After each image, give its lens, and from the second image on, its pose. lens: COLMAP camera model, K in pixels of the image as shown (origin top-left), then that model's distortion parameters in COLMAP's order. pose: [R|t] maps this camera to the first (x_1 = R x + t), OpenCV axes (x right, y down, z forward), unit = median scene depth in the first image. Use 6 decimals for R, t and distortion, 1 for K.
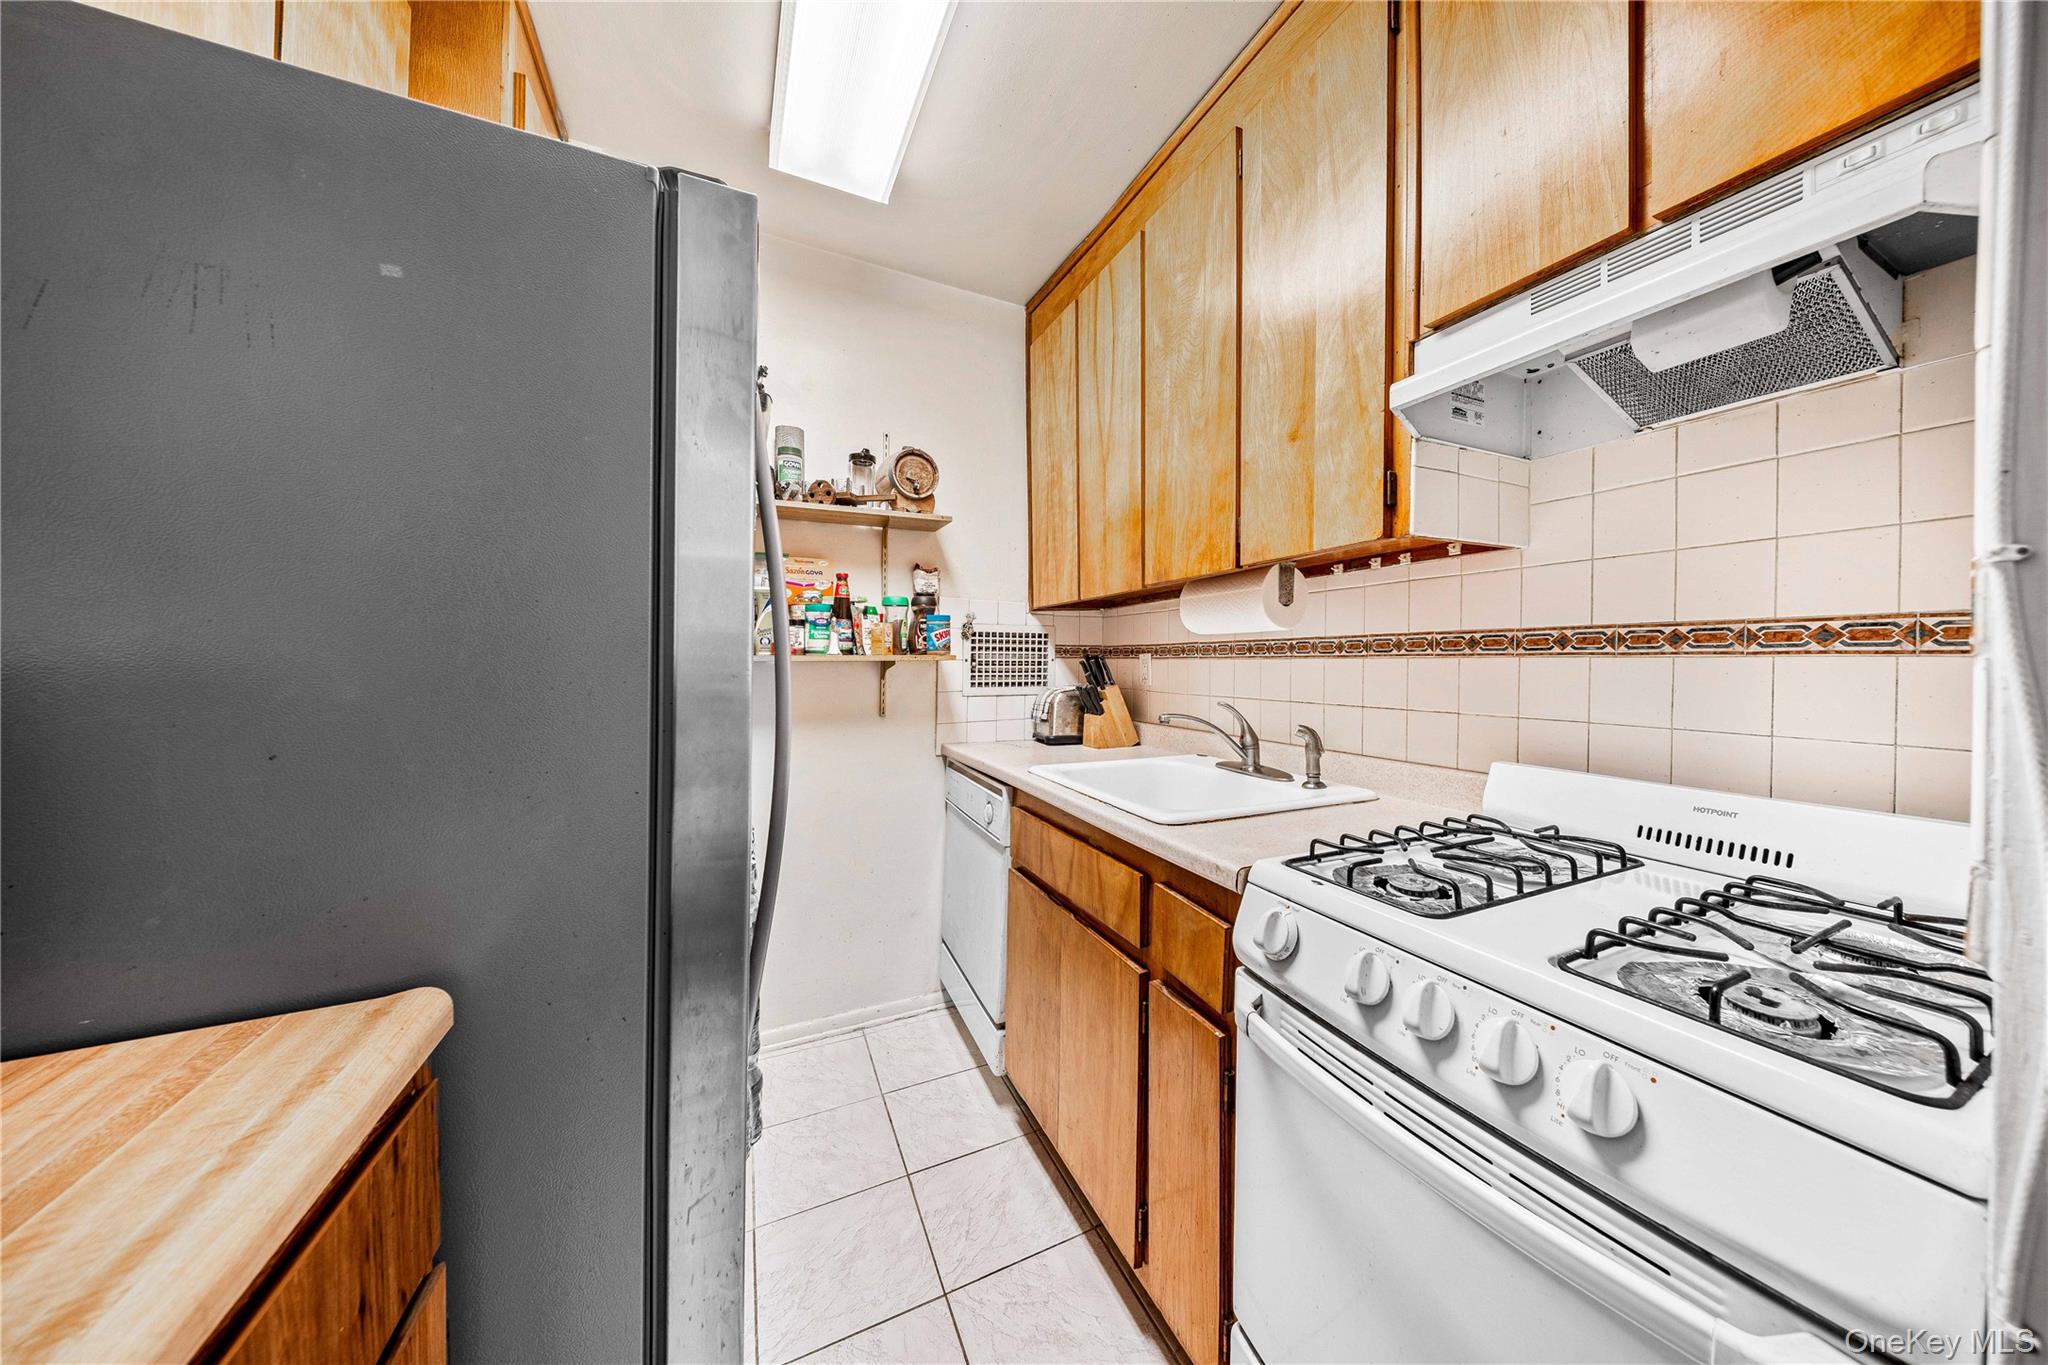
lens RADIAL K [[620.9, 0, 1028.2], [0, 620.9, 654.5], [0, 0, 1]] dist [0.007702, -0.002723]
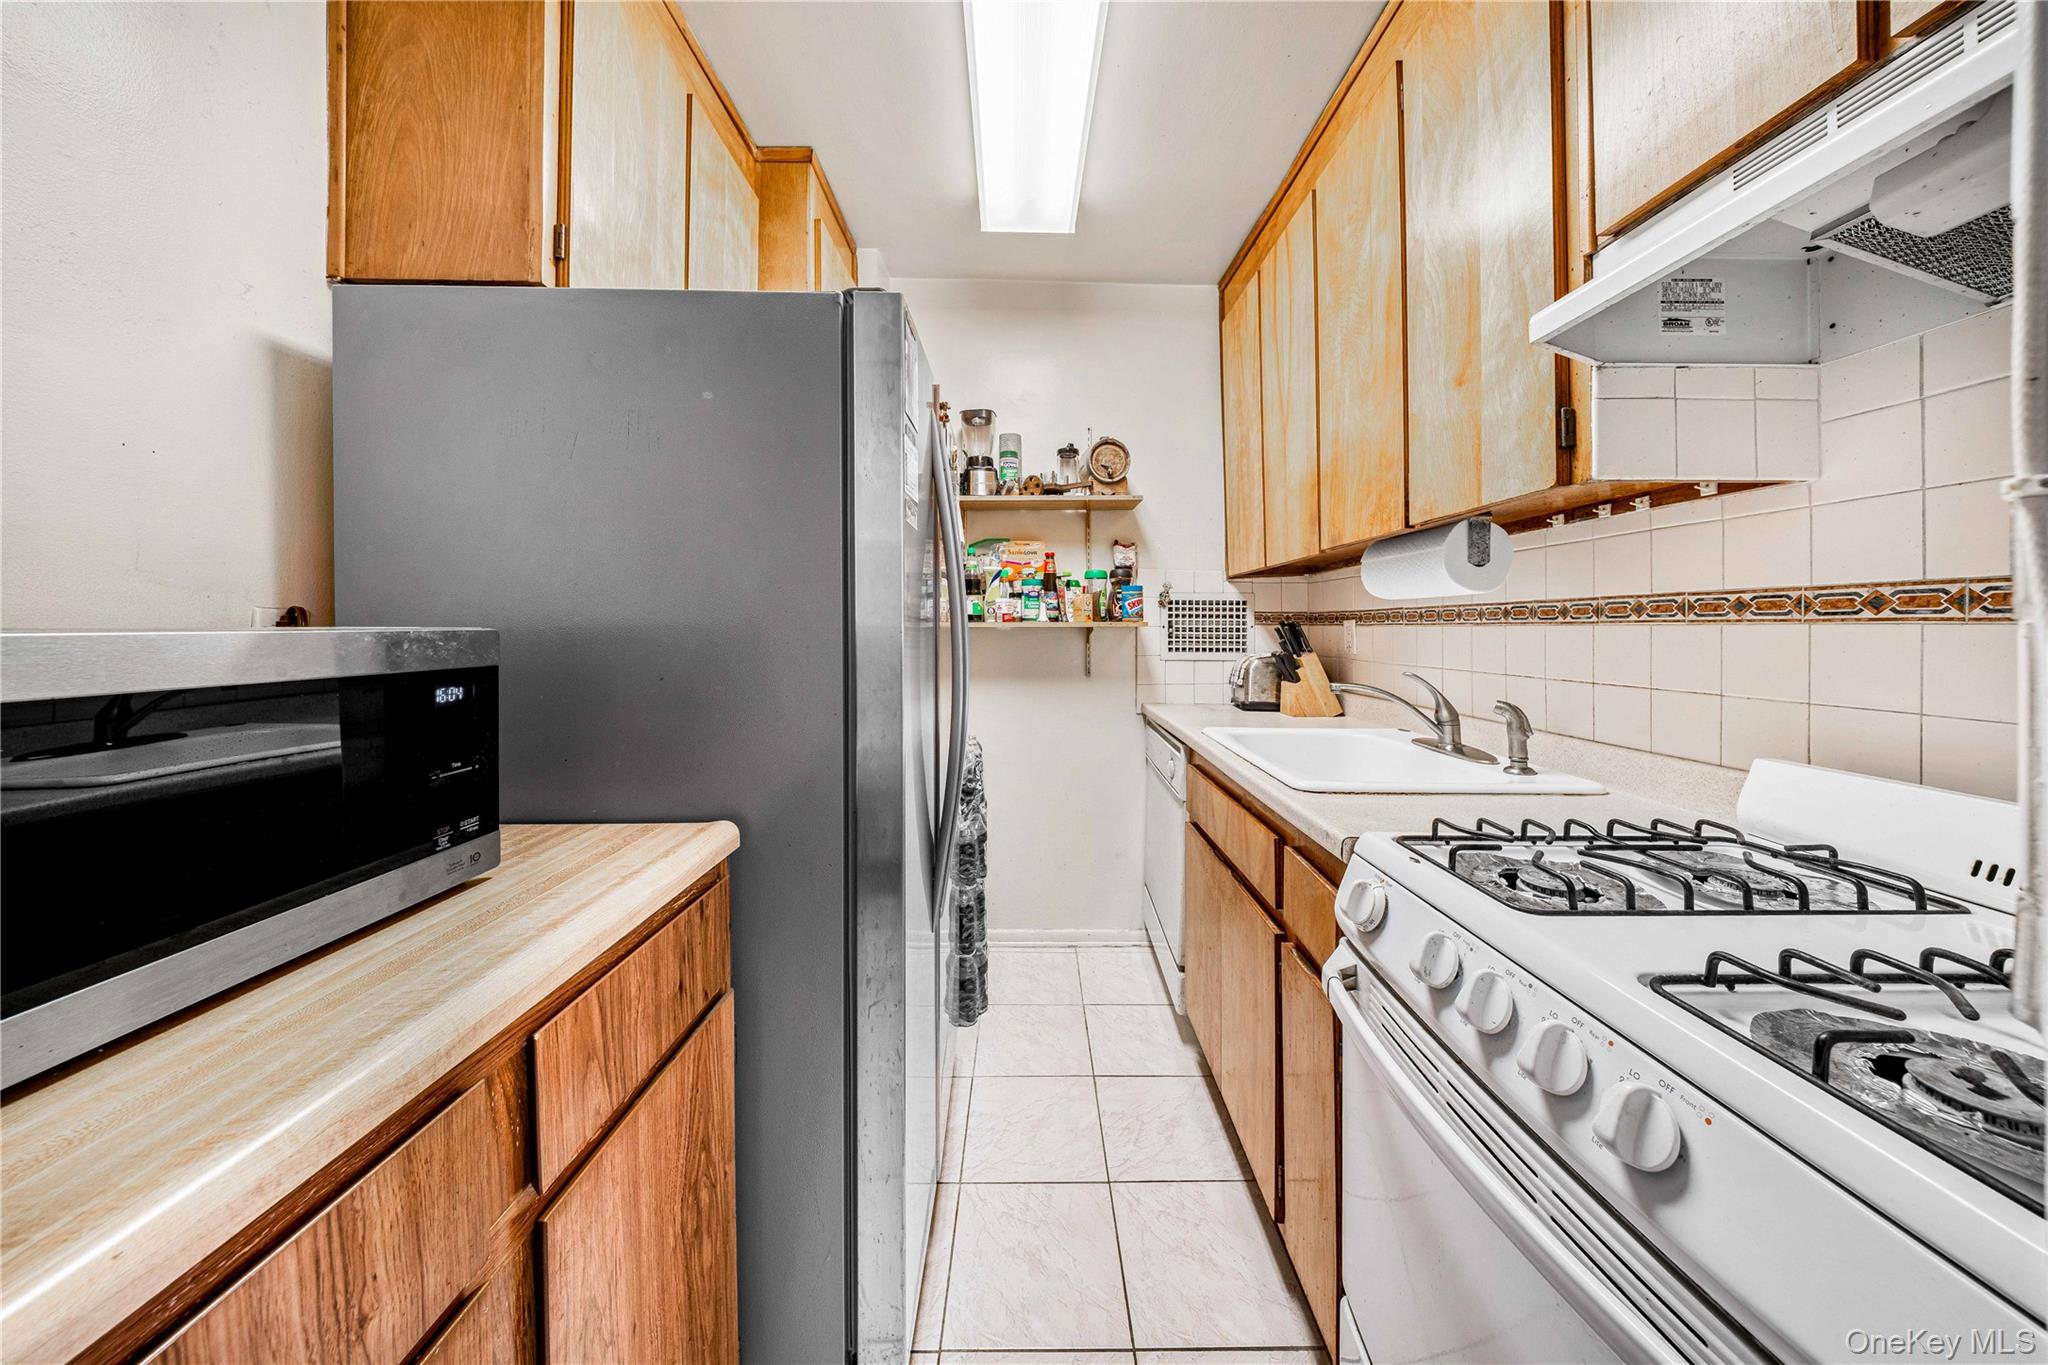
lens RADIAL K [[590.0, 0, 1027.8], [0, 590.0, 623.1], [0, 0, 1]] dist [0.000607, -0.000124]
pose [[0.909291, -0.000150, -0.416160, 0.172386], [0.001175, 0.999997, 0.002206, 0.000589], [0.416159, -0.002495, 0.909289, -0.039353]]
